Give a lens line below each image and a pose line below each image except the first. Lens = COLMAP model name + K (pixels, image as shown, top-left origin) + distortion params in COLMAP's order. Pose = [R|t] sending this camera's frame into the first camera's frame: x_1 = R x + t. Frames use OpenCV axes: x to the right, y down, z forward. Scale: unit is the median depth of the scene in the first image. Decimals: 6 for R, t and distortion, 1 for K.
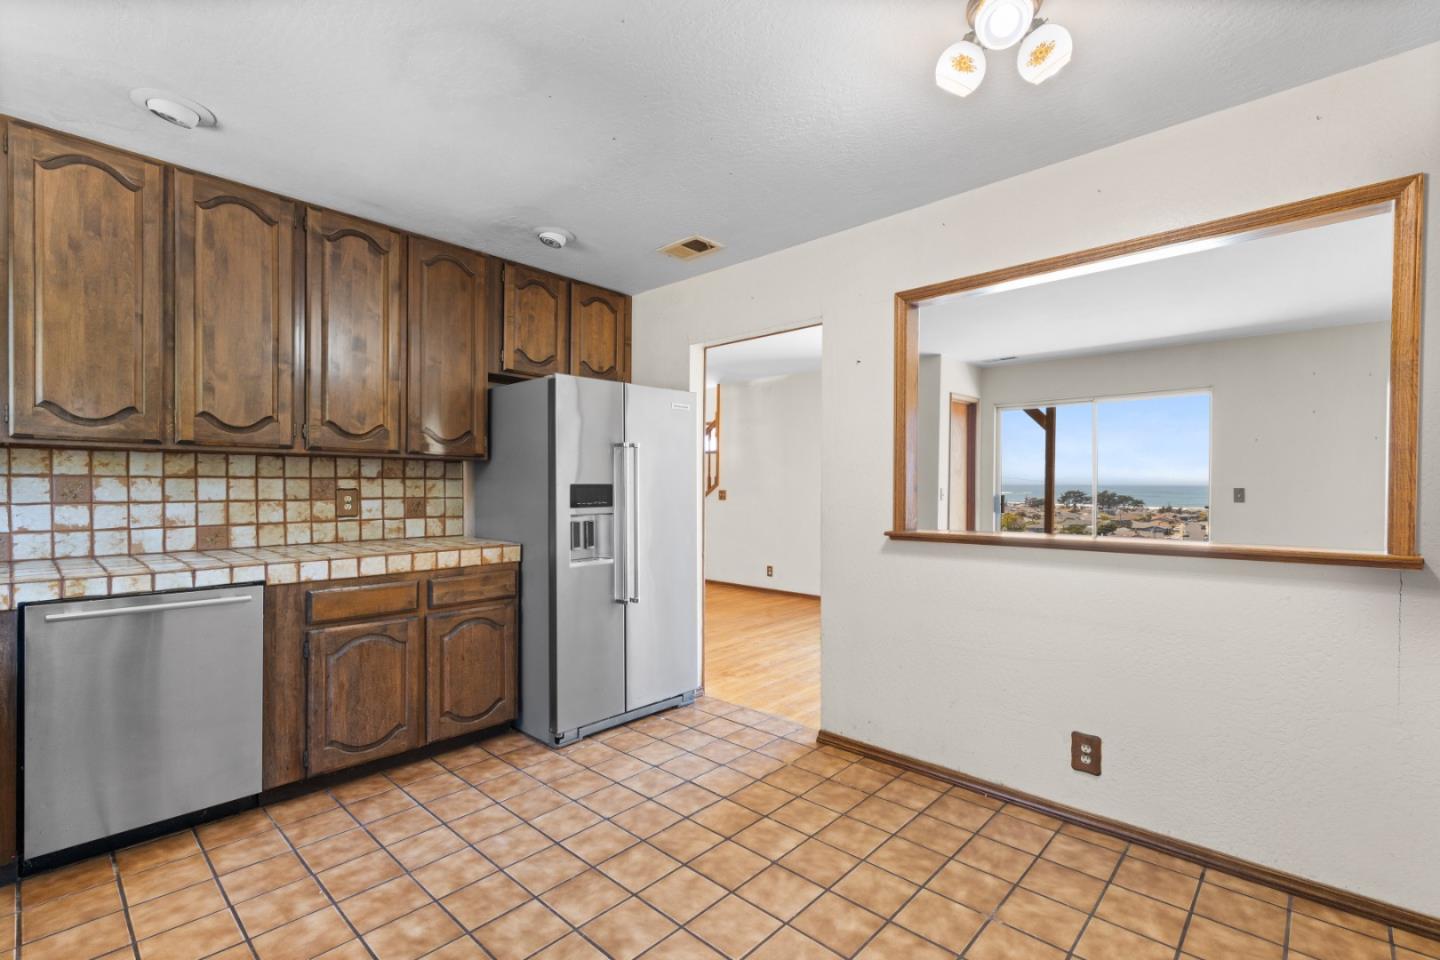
lens RADIAL K [[642.6, 0, 727.4], [0, 642.6, 487.1], [0, 0, 1]] dist [0.004636, 0.000107]
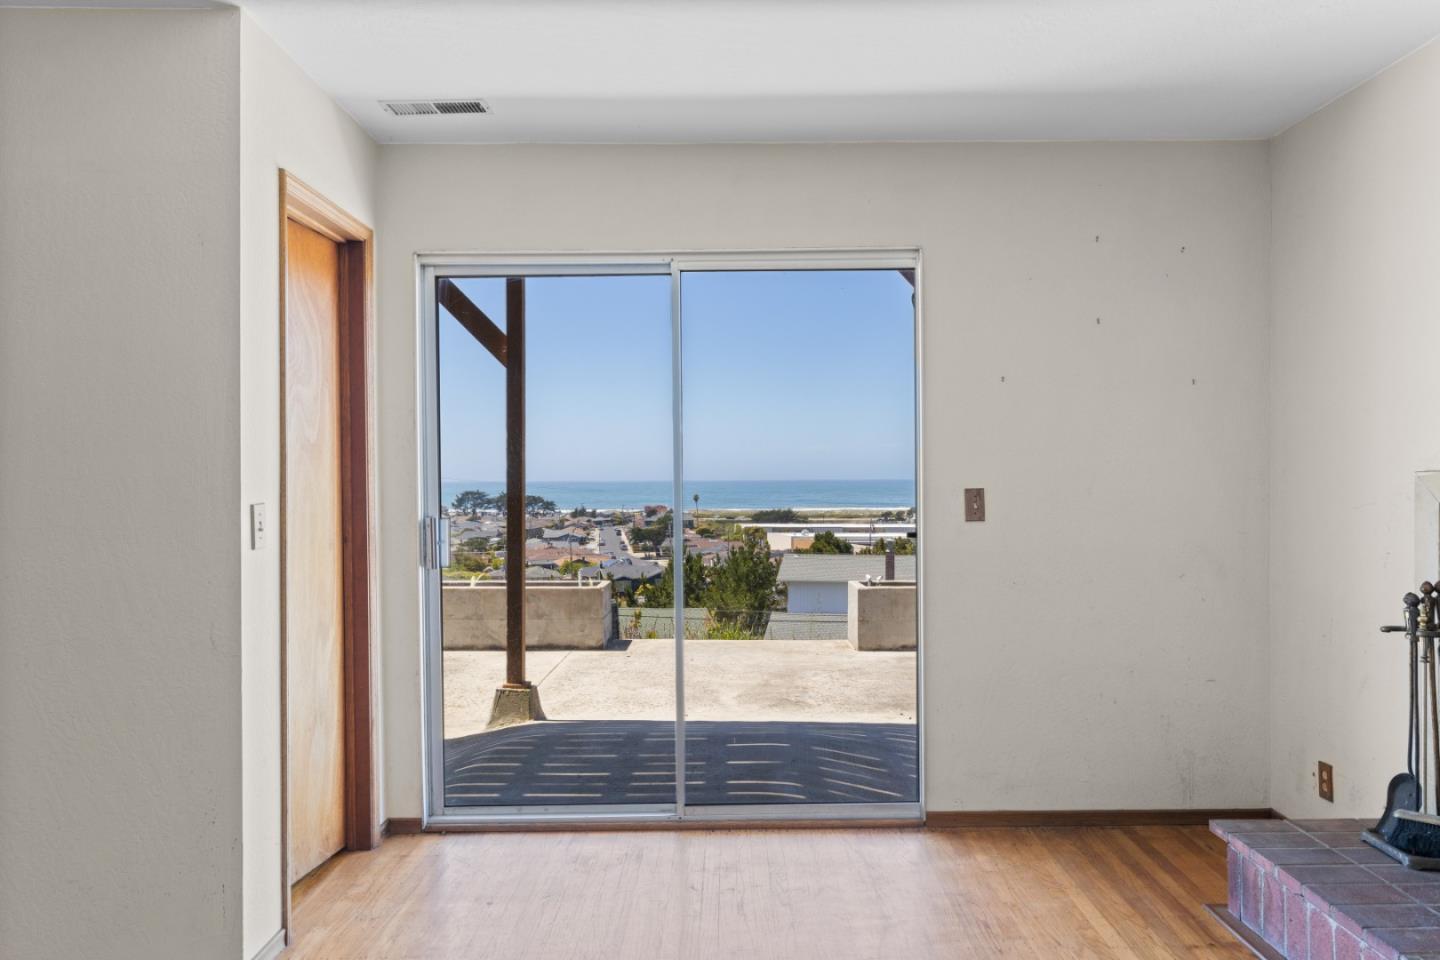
lens RADIAL K [[972.1, 0, 731.3], [0, 972.1, 485.5], [0, 0, 1]] dist [-0.012535, -0.001390]
pose [[0.728013, -0.013435, 0.685432, 0.347118], [0.014667, 0.999884, 0.004020, -0.008706], [-0.685407, 0.007127, 0.728126, 0.978042]]
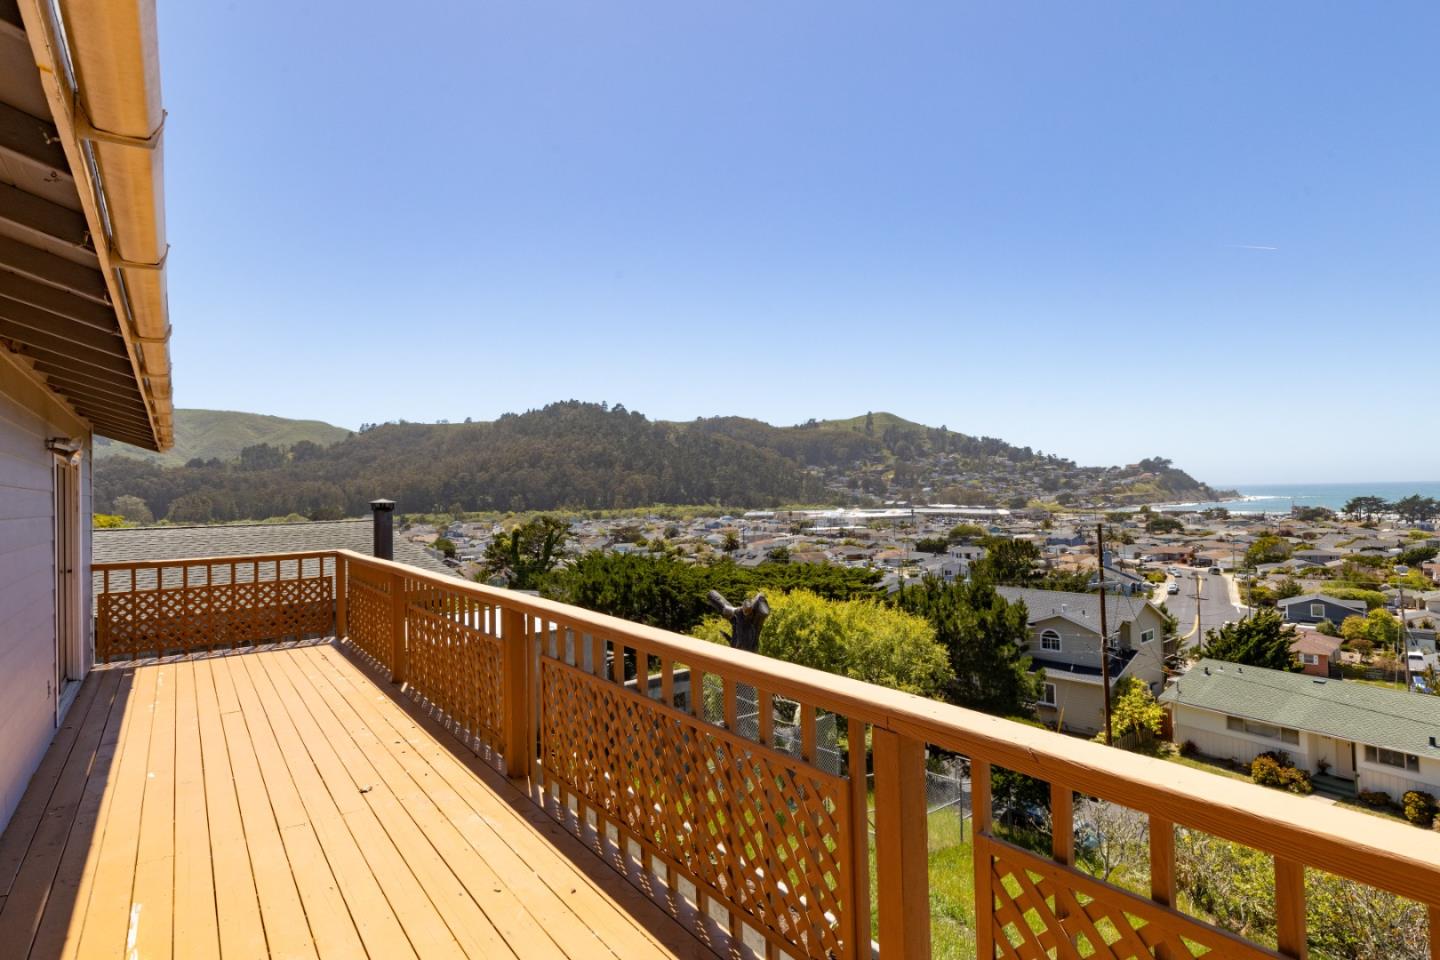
lens RADIAL K [[769.1, 0, 737.3], [0, 769.1, 478.8], [0, 0, 1]] dist [0.003142, -0.000930]
pose [[0.981320, -0.029744, -0.190071, 1.248658], [0.024766, 0.999287, -0.028510, -0.968985], [0.190784, 0.023270, 0.981356, 1.840405]]
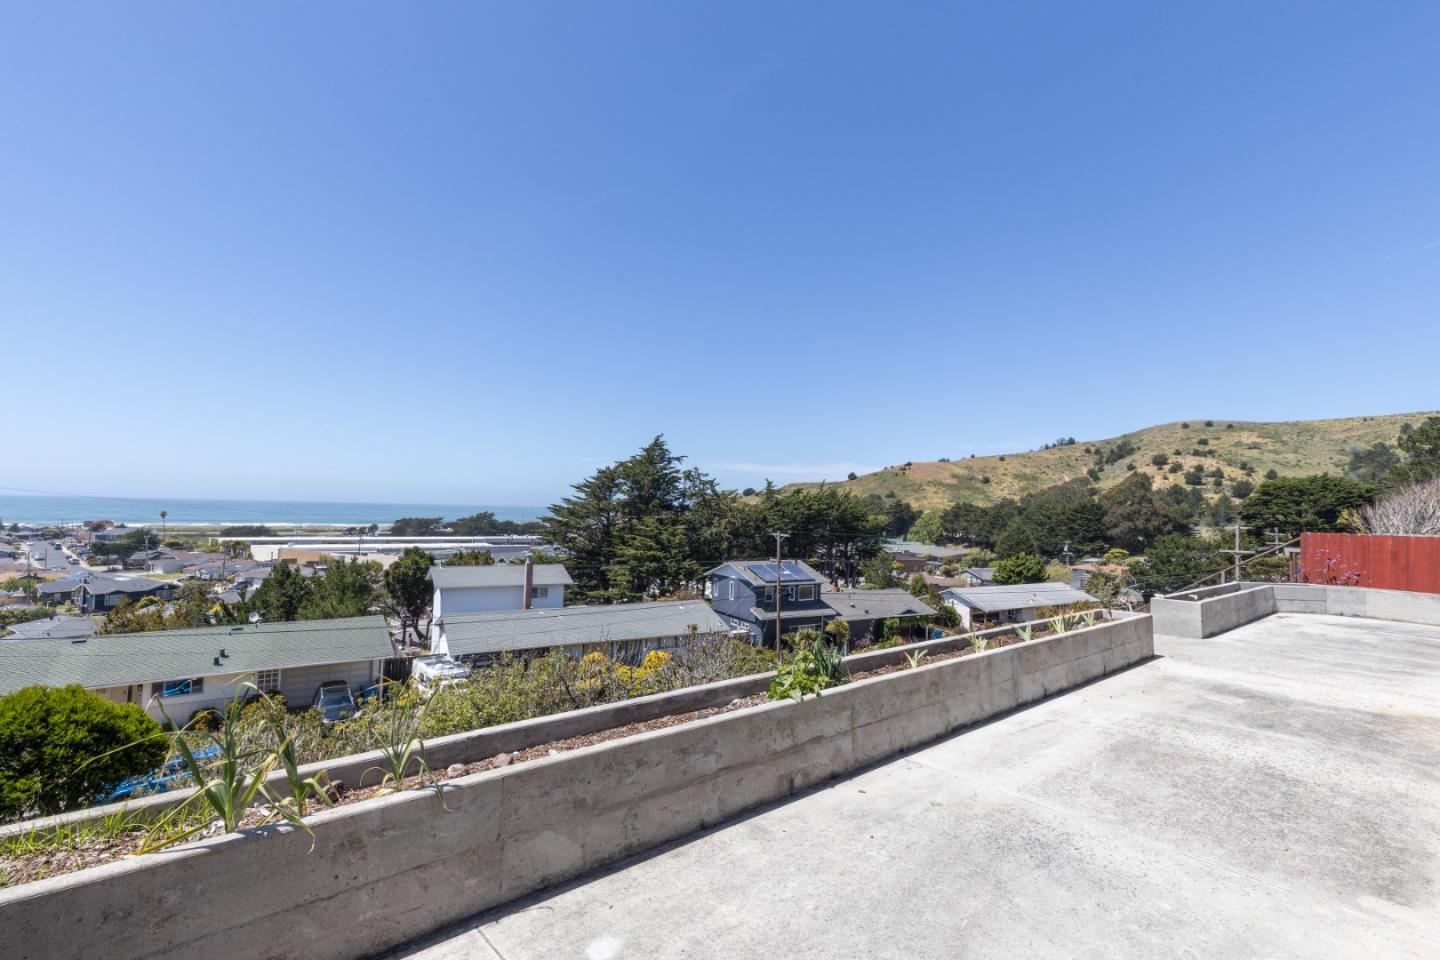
lens RADIAL K [[642.6, 0, 732.1], [0, 642.6, 476.7], [0, 0, 1]] dist [0.004636, 0.000107]
pose [[0.099979, 0.048569, 0.993803, -0.908600], [-0.014224, 0.998776, -0.047381, -0.137335], [-0.994888, -0.009399, 0.100547, 4.522647]]
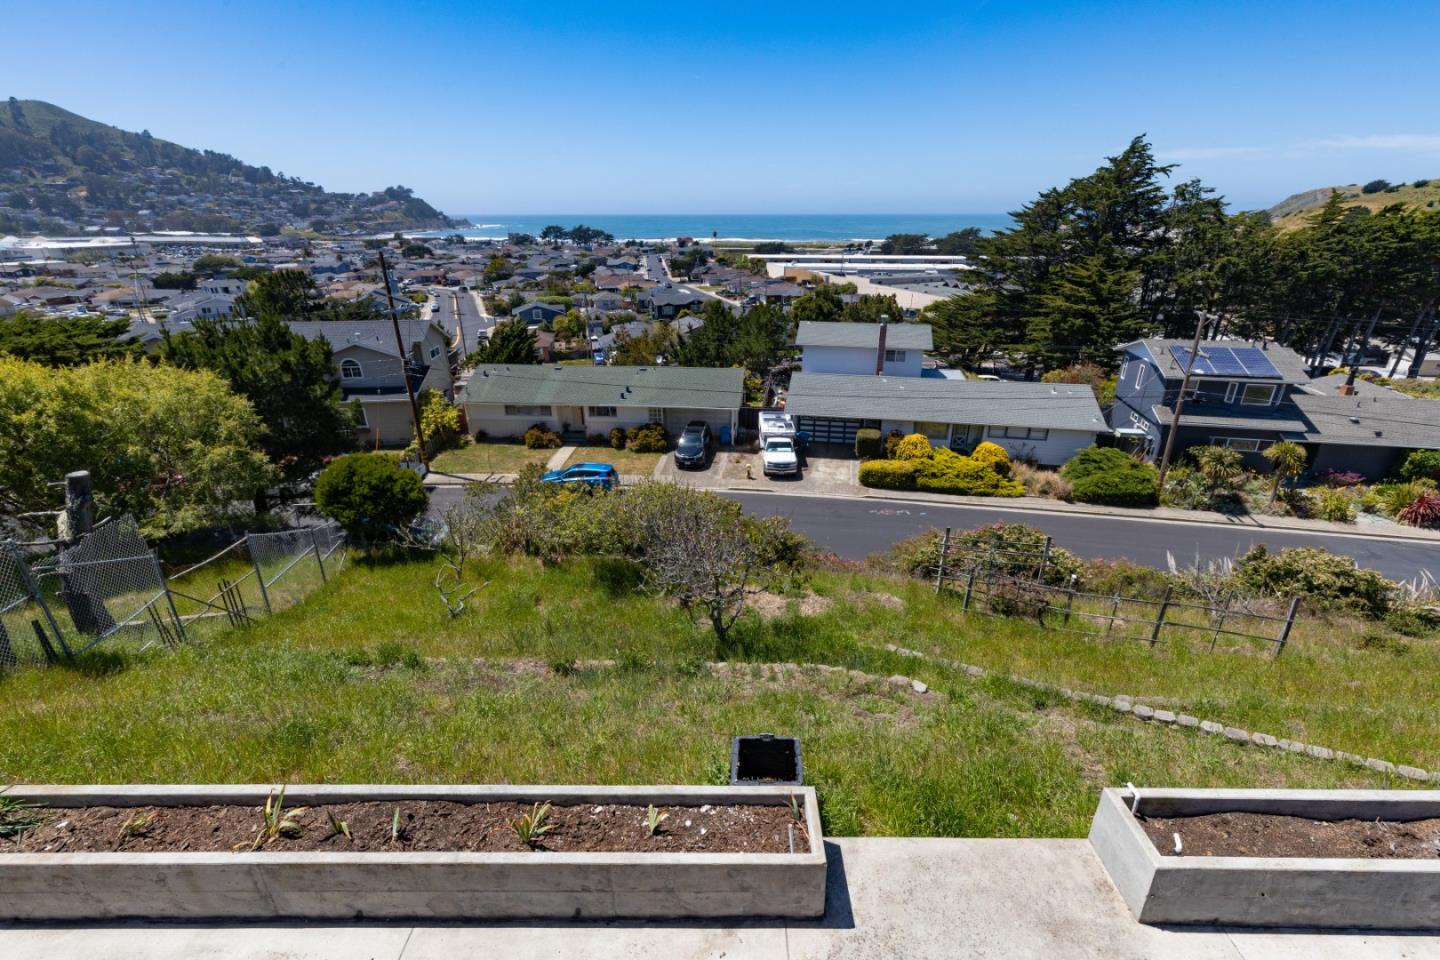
lens RADIAL K [[642.6, 0, 732.0], [0, 642.6, 484.2], [0, 0, 1]] dist [0.004636, 0.000107]
pose [[0.733147, -0.269725, 0.624295, 1.107714], [0.010431, 0.922337, 0.386244, -0.981136], [-0.679990, -0.276662, 0.679022, 2.555235]]
